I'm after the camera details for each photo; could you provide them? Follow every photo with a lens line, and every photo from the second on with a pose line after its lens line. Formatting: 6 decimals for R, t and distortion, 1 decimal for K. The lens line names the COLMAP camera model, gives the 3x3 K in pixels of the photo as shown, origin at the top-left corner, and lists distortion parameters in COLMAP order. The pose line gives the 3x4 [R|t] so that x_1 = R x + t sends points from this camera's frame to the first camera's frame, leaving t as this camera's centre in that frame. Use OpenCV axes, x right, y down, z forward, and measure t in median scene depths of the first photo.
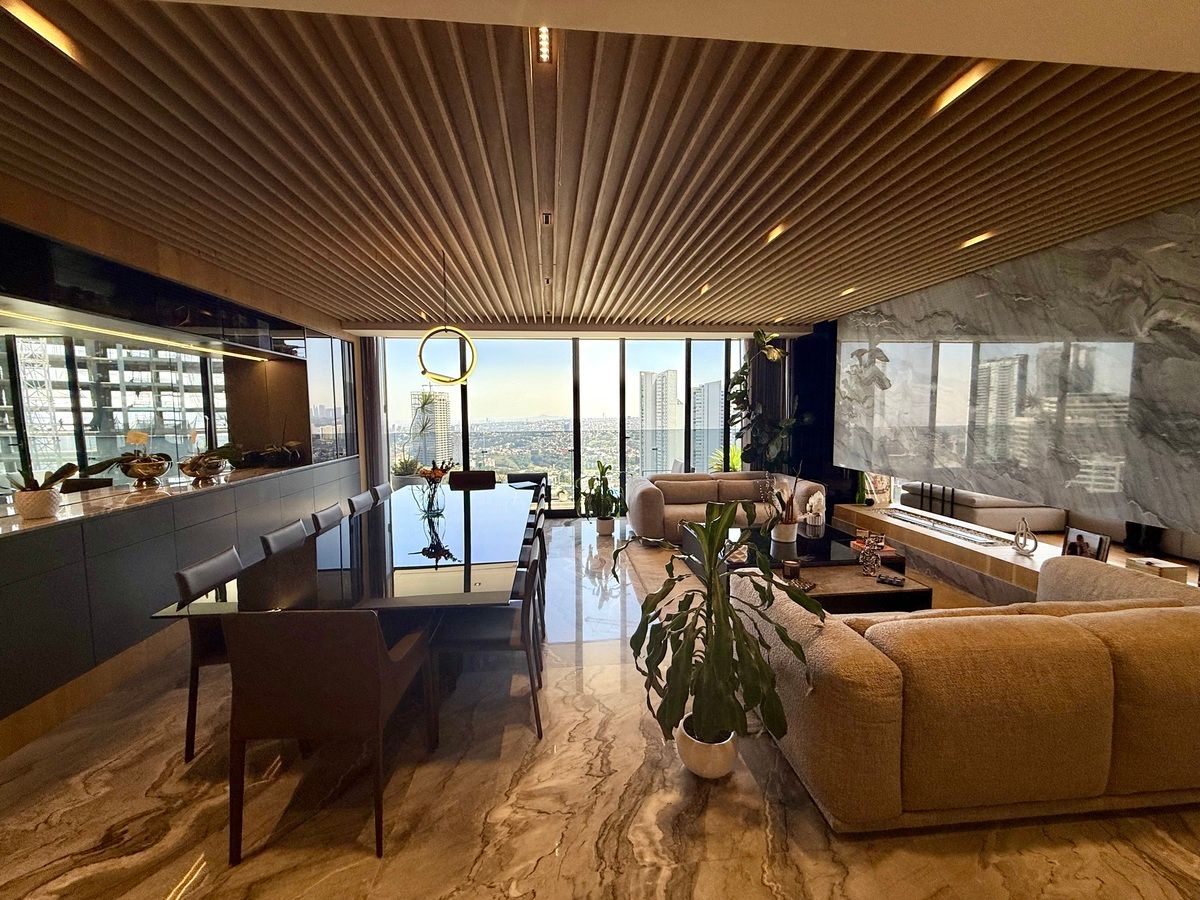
lens RADIAL K [[480.3, 0, 596.8], [0, 480.3, 447.3], [0, 0, 1]] dist [0.002452, 0.000184]
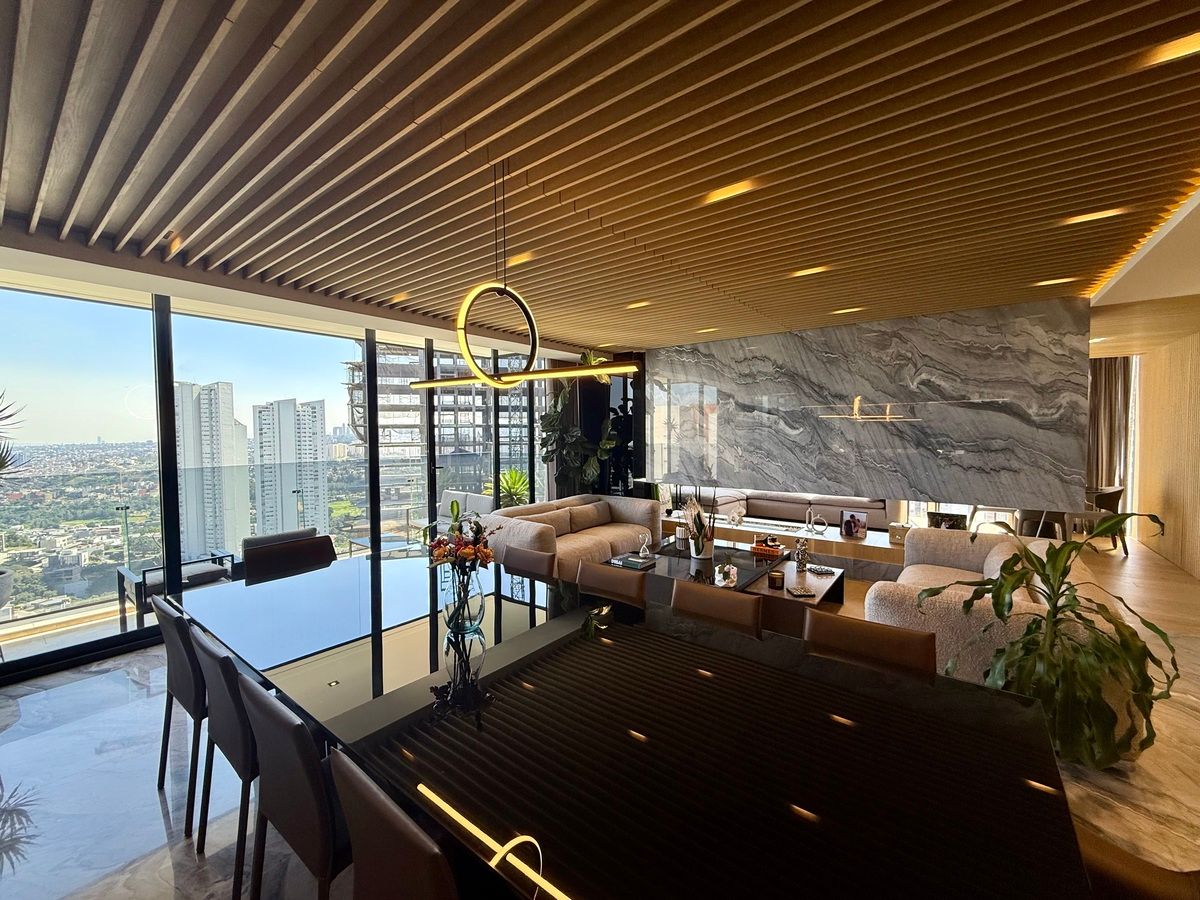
lens RADIAL K [[480.3, 0, 599.7], [0, 480.3, 448.1], [0, 0, 1]] dist [0.002452, 0.000184]
pose [[0.680615, -0.024949, 0.732216, -0.592151], [0.057049, 0.998190, -0.019017, -0.040026], [-0.730417, 0.054715, 0.680806, 0.496122]]
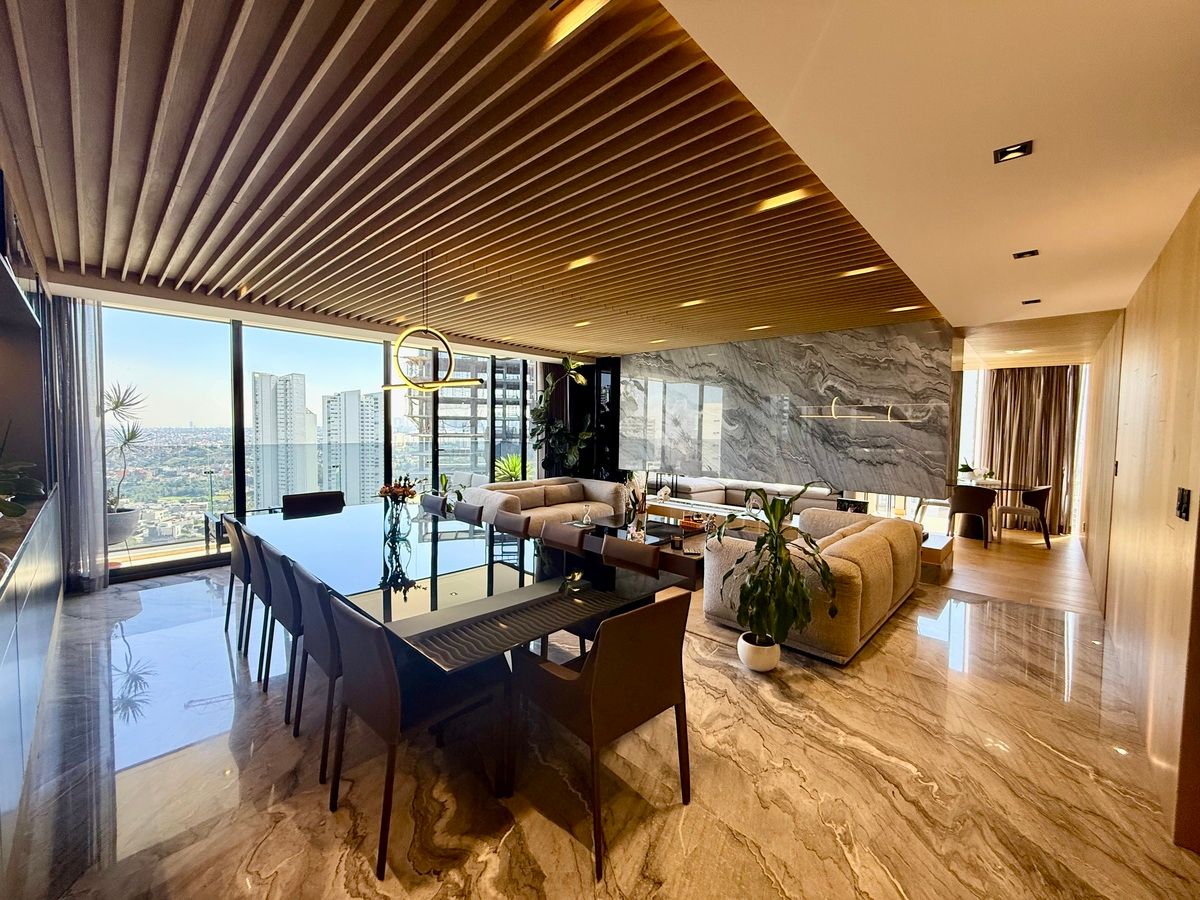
lens RADIAL K [[480.3, 0, 599.6], [0, 480.3, 446.8], [0, 0, 1]] dist [0.002452, 0.000184]
pose [[0.751315, -0.010045, 0.659868, -0.606049], [0.028007, 0.999469, -0.016674, -0.002140], [-0.659349, 0.031009, 0.751197, 0.102027]]
